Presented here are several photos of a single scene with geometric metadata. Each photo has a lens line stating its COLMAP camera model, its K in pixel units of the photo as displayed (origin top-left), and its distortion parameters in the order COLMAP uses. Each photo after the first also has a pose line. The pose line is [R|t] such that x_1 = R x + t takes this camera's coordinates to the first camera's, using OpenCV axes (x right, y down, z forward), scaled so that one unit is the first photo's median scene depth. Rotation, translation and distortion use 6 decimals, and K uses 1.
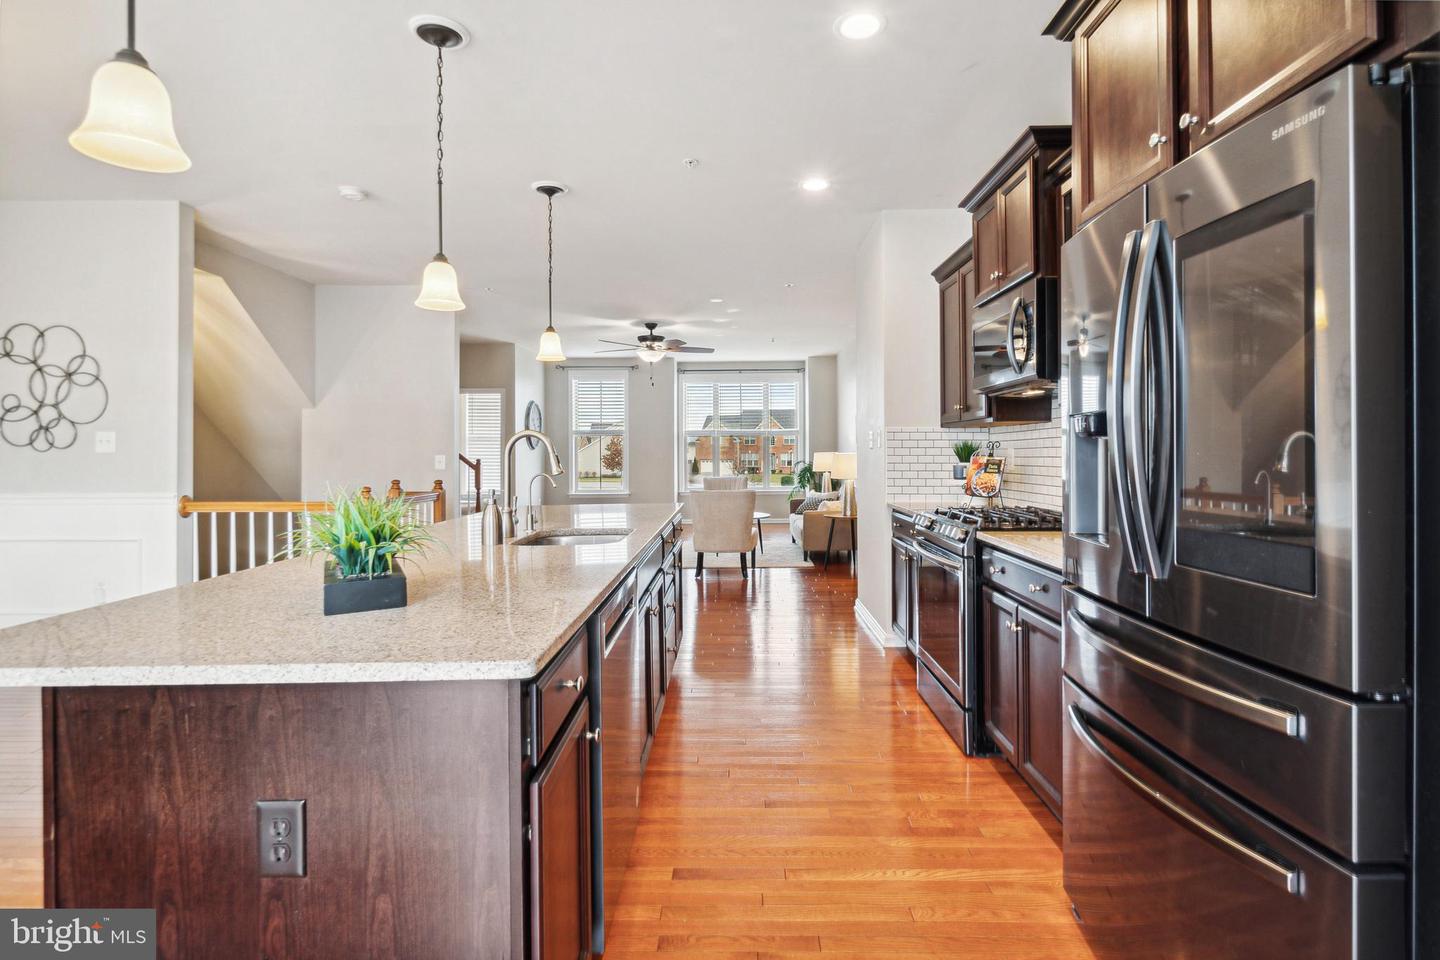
lens RADIAL K [[671.5, 0, 721.7], [0, 671.5, 464.6], [0, 0, 1]] dist [0.000515, 0.000006]
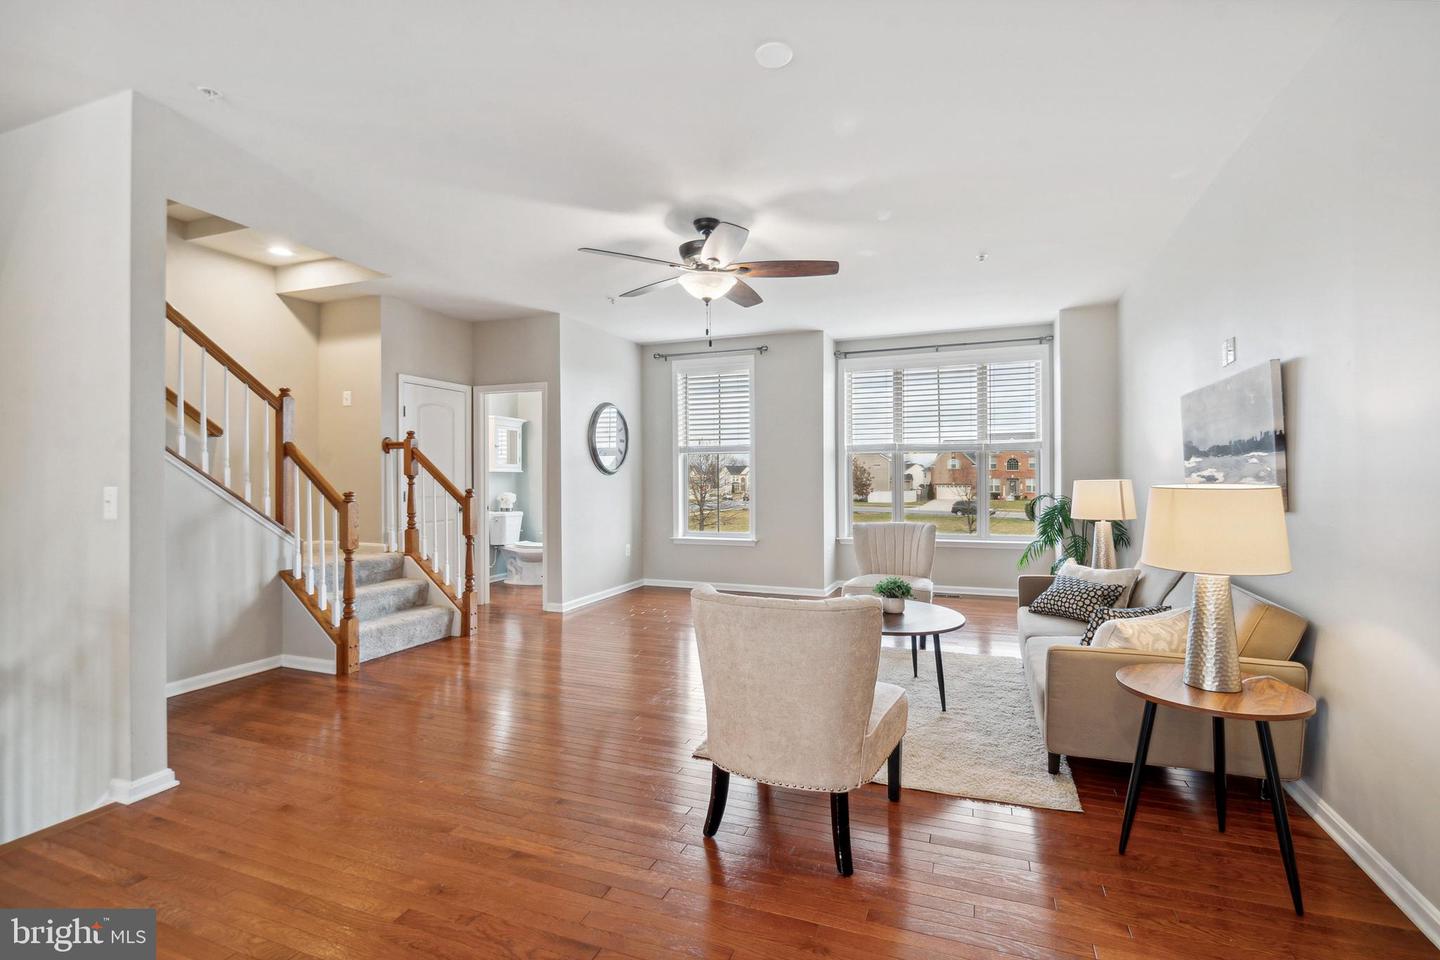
lens RADIAL K [[647.3, 0, 720.4], [0, 647.3, 479.9], [0, 0, 1]] dist [0.000041, 0.000220]
pose [[0.938062, 0.001569, -0.346463, 0.050170], [-0.006648, 0.999887, -0.013471, -0.008900], [0.346402, 0.014940, 0.937967, 0.397244]]
